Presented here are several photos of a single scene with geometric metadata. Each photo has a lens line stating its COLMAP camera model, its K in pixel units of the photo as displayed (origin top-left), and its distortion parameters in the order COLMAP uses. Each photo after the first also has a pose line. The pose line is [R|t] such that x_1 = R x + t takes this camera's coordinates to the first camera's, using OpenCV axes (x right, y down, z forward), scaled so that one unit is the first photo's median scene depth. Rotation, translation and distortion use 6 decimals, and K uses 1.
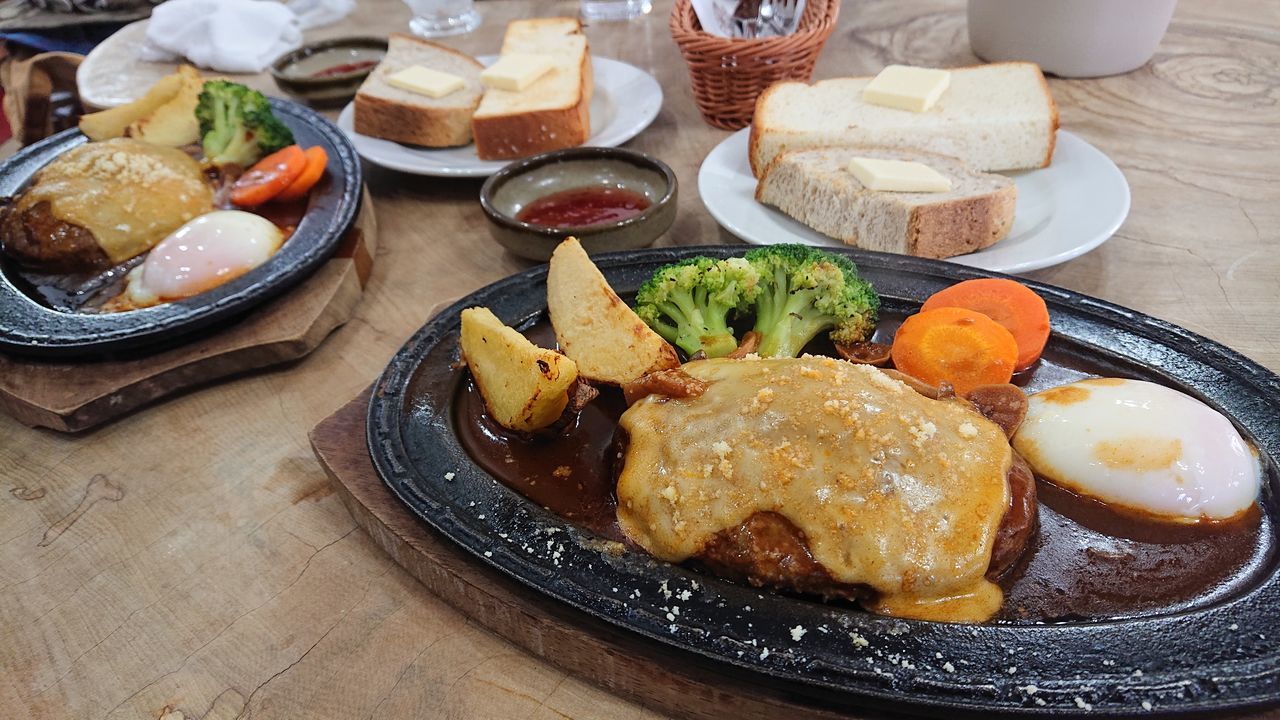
lens RADIAL K [[866.1, 0, 647.4], [0, 866.1, 357.6], [0, 0, 1]] dist [0.170929, -0.324851]
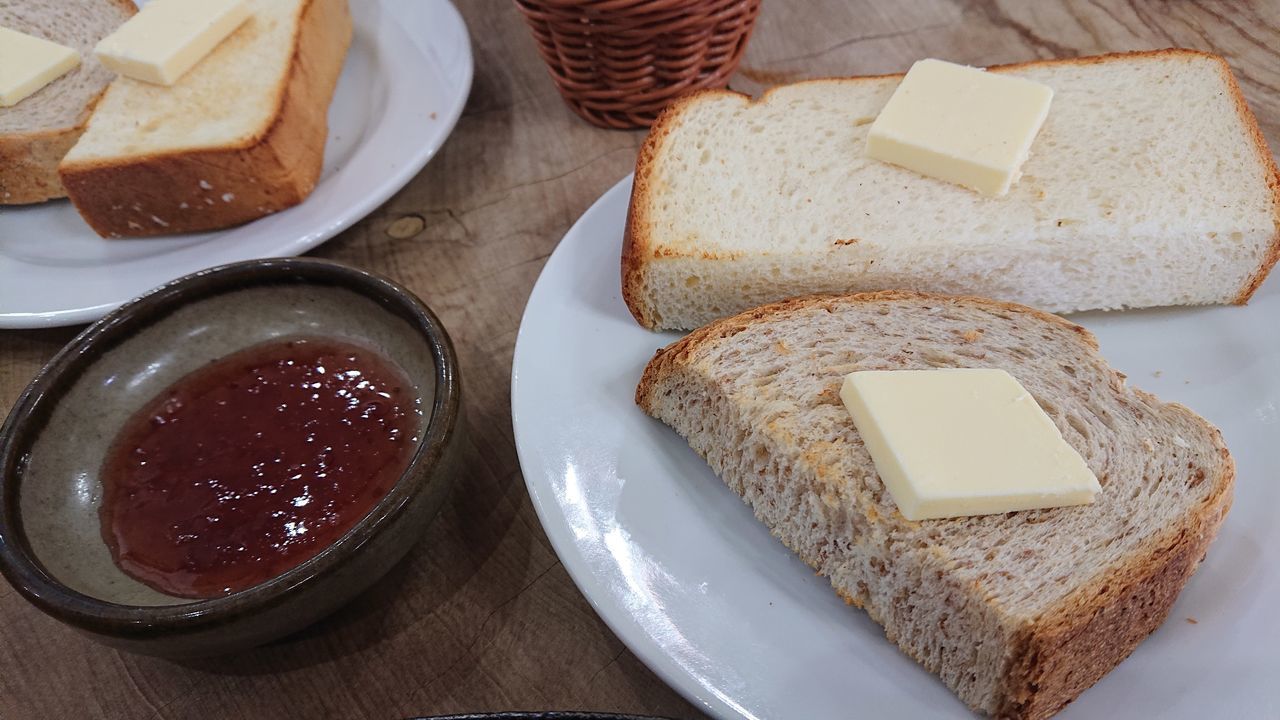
lens RADIAL K [[866.1, 0, 647.4], [0, 866.1, 357.6], [0, 0, 1]] dist [0.170929, -0.324851]
pose [[0.997766, -0.041307, 0.052495, 0.112780], [0.028229, 0.972996, 0.229089, -0.329223], [-0.060541, -0.227096, 0.971989, 0.593159]]
